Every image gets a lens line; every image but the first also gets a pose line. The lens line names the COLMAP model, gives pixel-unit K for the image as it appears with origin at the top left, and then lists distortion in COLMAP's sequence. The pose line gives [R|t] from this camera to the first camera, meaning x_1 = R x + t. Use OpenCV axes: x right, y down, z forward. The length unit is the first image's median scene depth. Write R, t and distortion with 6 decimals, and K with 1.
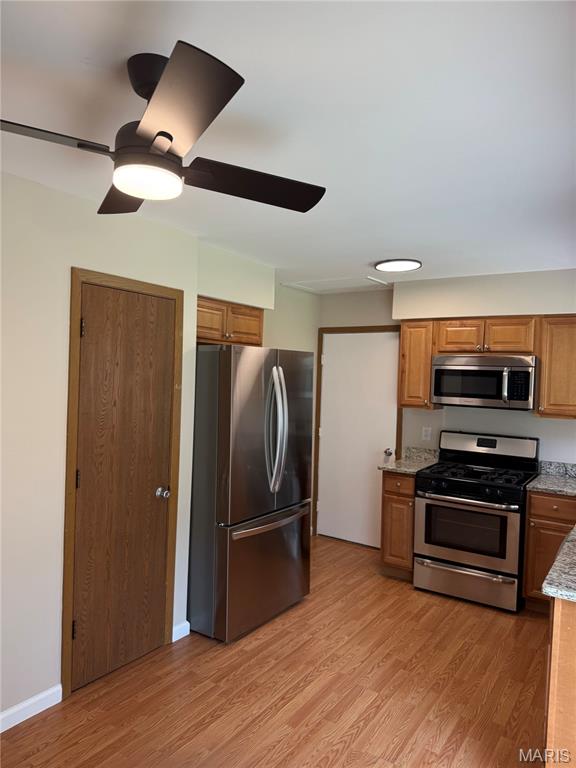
lens RADIAL K [[539.5, 0, 287.0], [0, 539.5, 388.5], [0, 0, 1]] dist [0.077722, -0.094947]
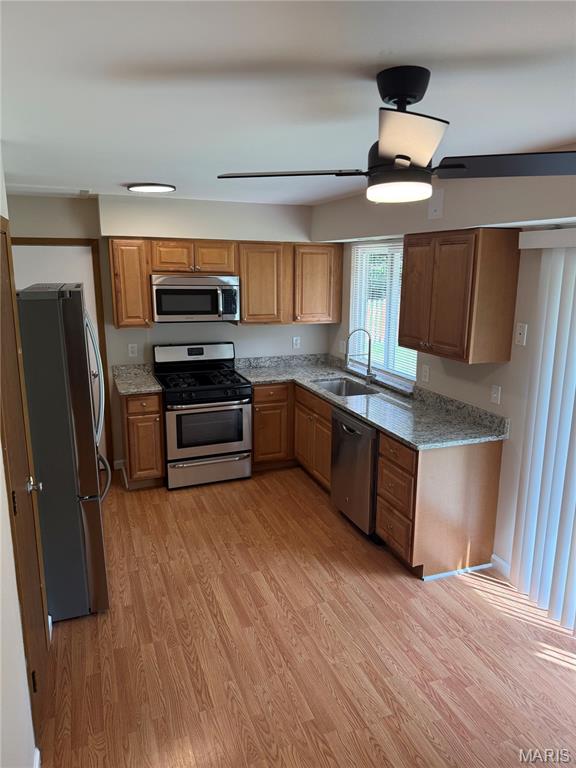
lens RADIAL K [[530.2, 0, 288.0], [0, 530.2, 384.0], [0, 0, 1]] dist [0.003458, -0.000758]
pose [[0.569528, -0.207320, 0.795397, -0.465317], [0.025912, 0.971717, 0.234724, -0.099143], [-0.821563, -0.113072, 0.558792, 0.217544]]
